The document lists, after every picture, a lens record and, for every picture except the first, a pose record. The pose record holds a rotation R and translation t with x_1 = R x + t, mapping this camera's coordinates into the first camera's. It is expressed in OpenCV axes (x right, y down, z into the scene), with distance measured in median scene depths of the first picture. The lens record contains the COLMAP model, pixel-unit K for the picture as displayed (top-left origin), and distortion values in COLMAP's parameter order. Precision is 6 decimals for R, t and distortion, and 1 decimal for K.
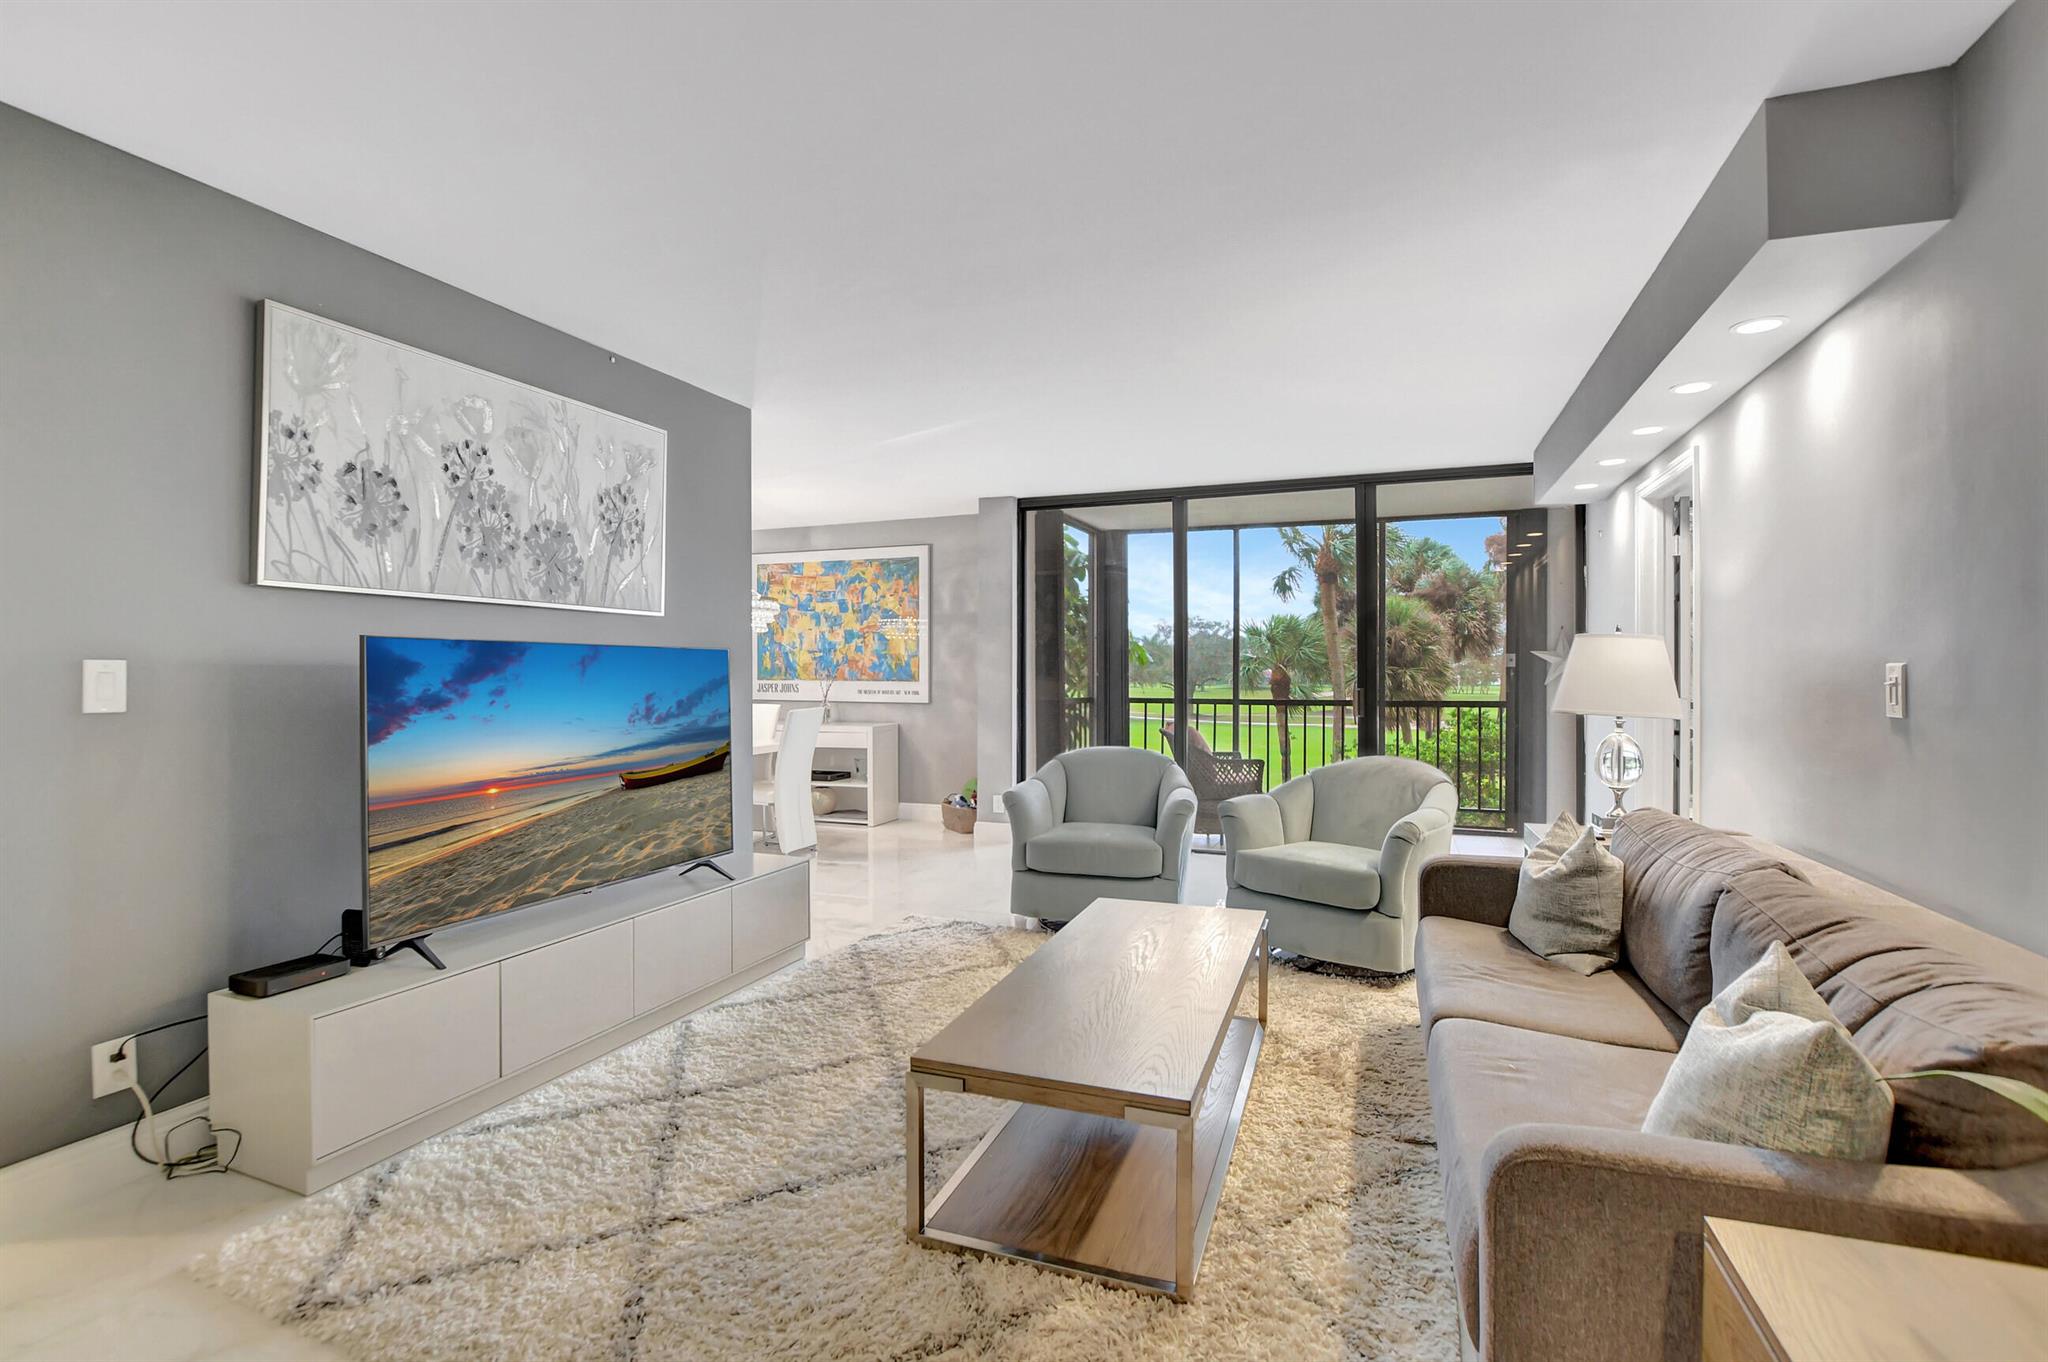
lens RADIAL K [[909.7, 0, 1059.1], [0, 909.7, 690.5], [0, 0, 1]] dist [-0.023059, 0.002659]
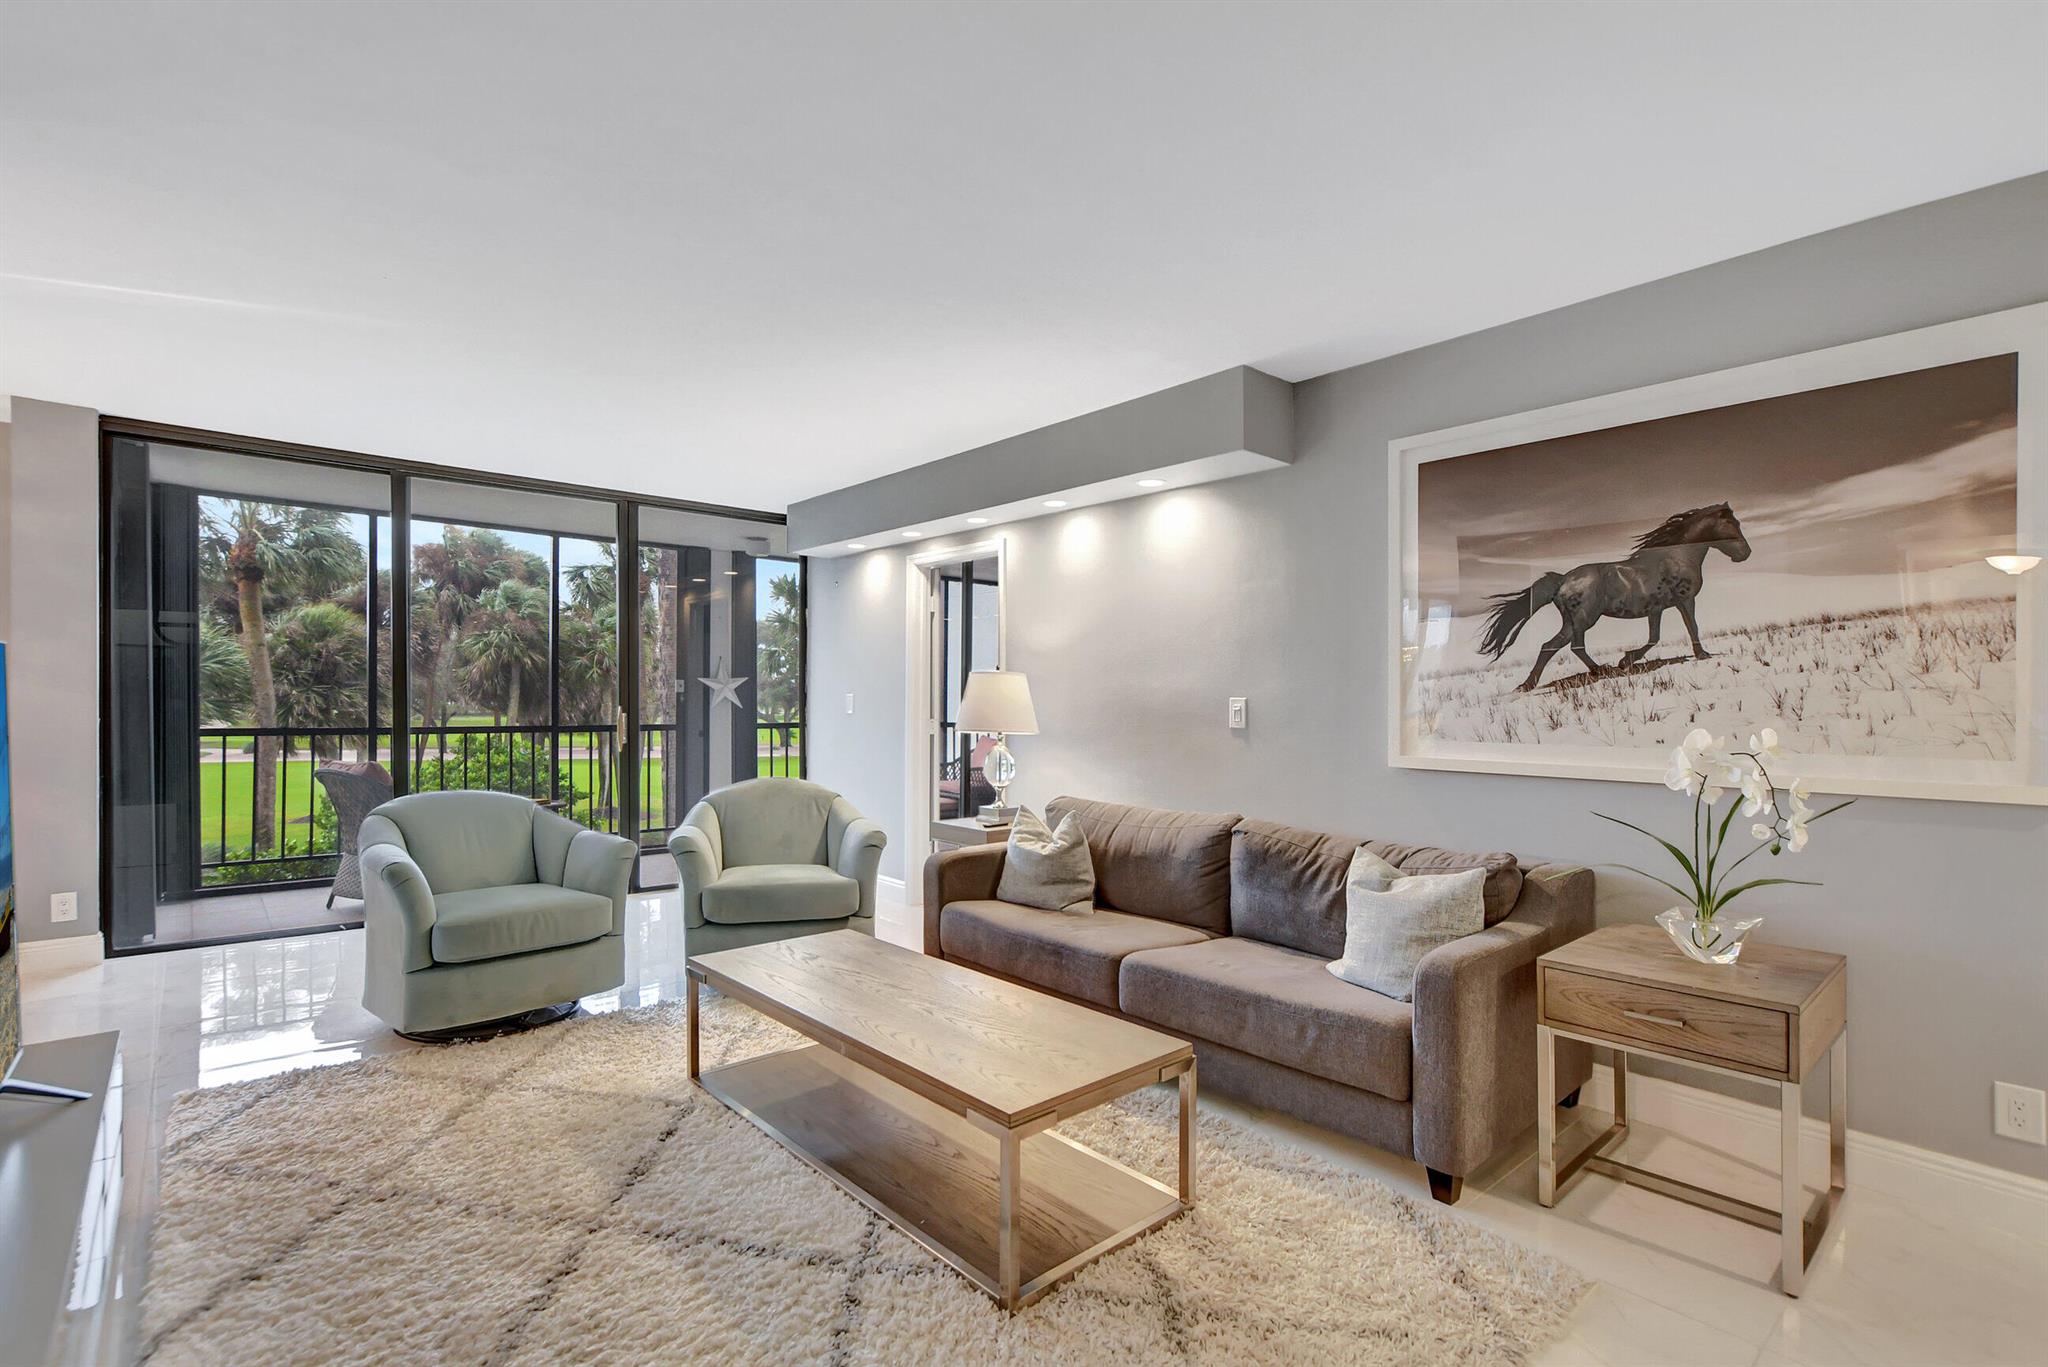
lens RADIAL K [[909.7, 0, 1015.3], [0, 909.7, 707.8], [0, 0, 1]] dist [-0.023059, 0.002659]
pose [[0.497589, -0.000448, 0.867413, -0.462088], [0.007244, 0.999967, -0.003639, -0.003206], [-0.867383, 0.008094, 0.497575, 0.255642]]
